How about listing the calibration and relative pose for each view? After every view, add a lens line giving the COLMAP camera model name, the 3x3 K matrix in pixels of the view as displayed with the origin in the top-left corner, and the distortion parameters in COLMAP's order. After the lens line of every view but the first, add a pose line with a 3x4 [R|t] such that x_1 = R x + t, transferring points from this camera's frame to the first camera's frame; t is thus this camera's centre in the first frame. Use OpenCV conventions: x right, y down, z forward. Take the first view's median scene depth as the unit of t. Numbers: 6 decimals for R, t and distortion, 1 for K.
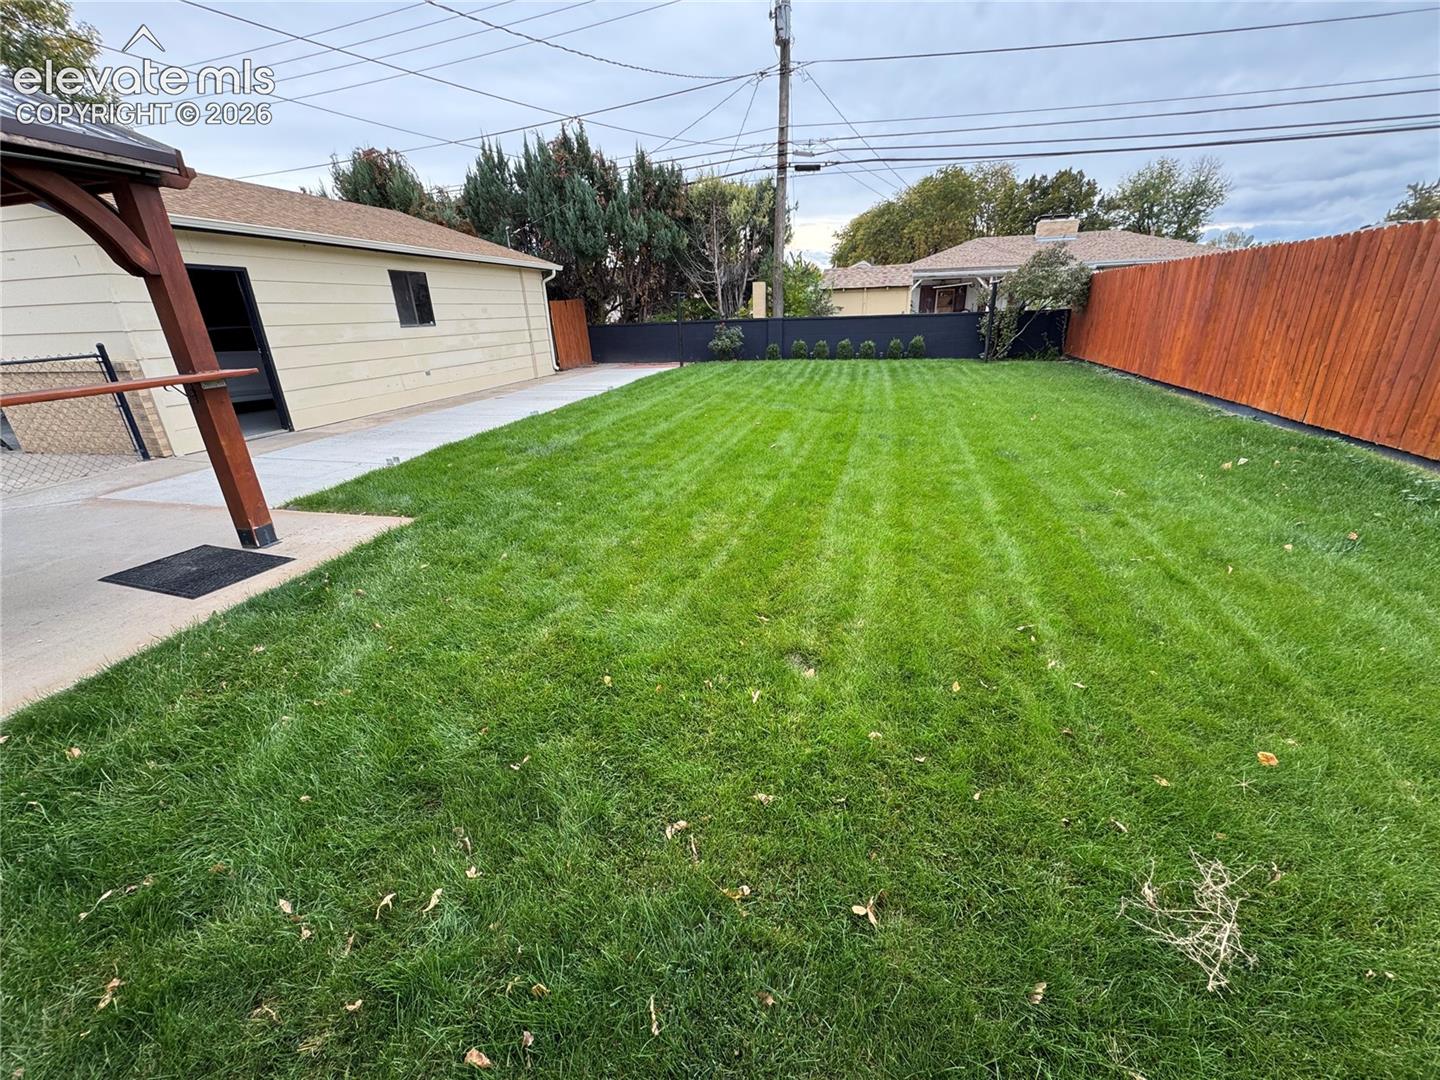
lens RADIAL K [[572.6, 0, 715.4], [0, 572.6, 536.5], [0, 0, 1]] dist [0.000200, -0.000198]
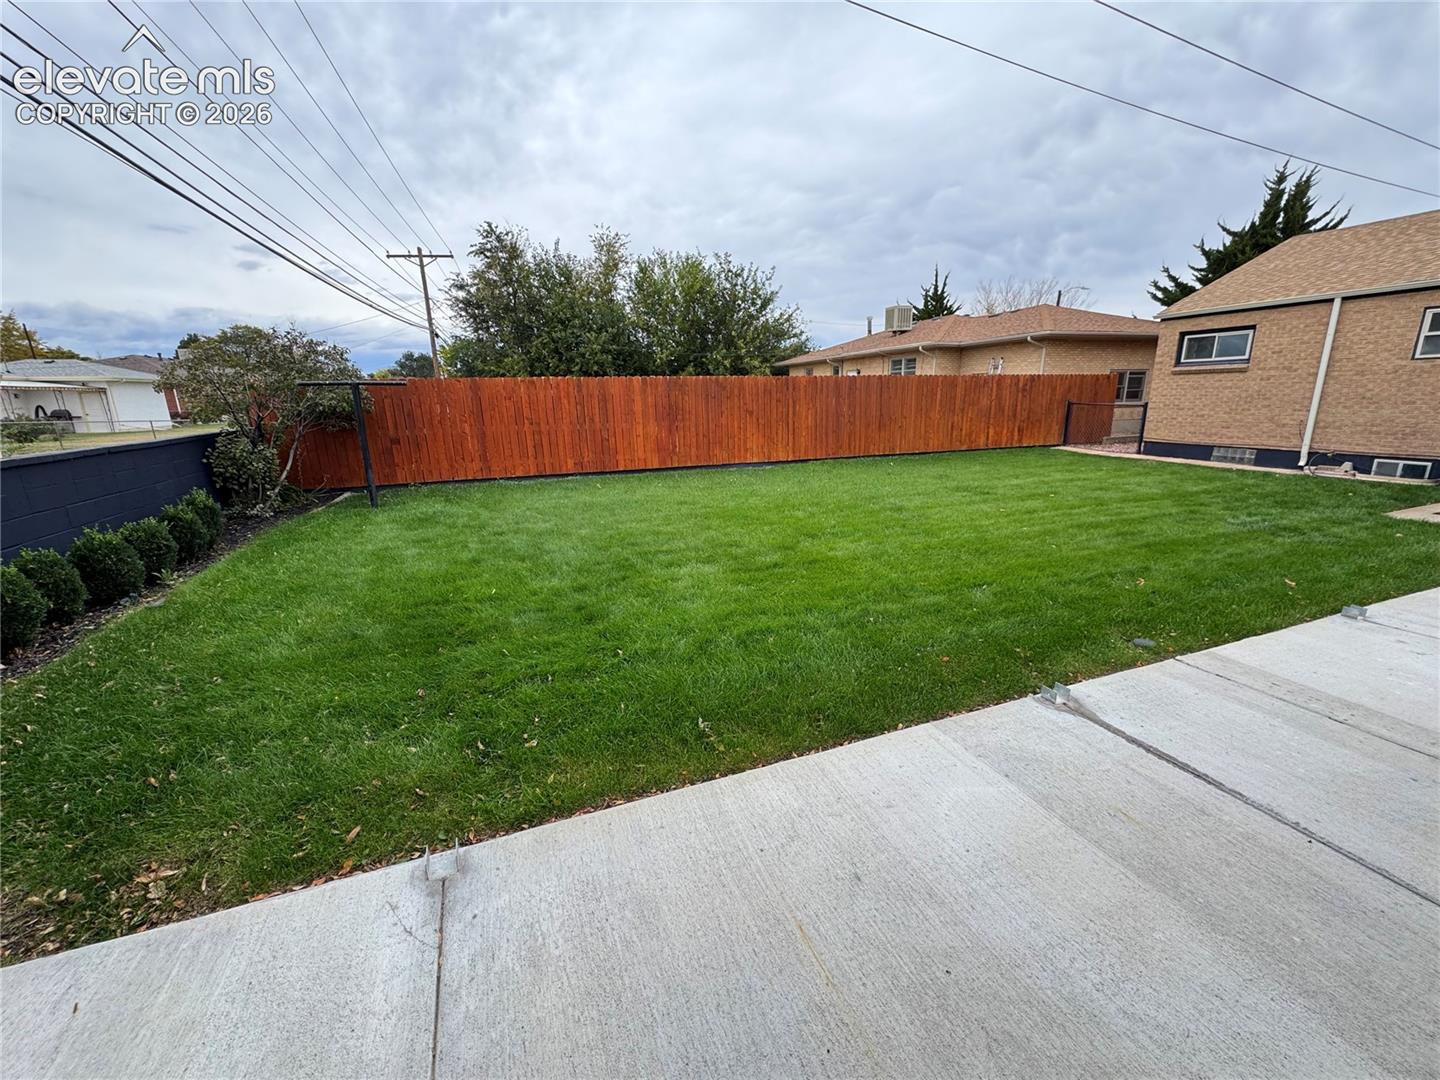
lens RADIAL K [[572.6, 0, 720.2], [0, 572.6, 533.2], [0, 0, 1]] dist [0.000200, -0.000198]
pose [[-0.583097, -0.151238, 0.798201, -0.265122], [0.330930, 0.853091, 0.403388, -0.437743], [-0.741945, 0.499363, -0.447385, 1.096189]]
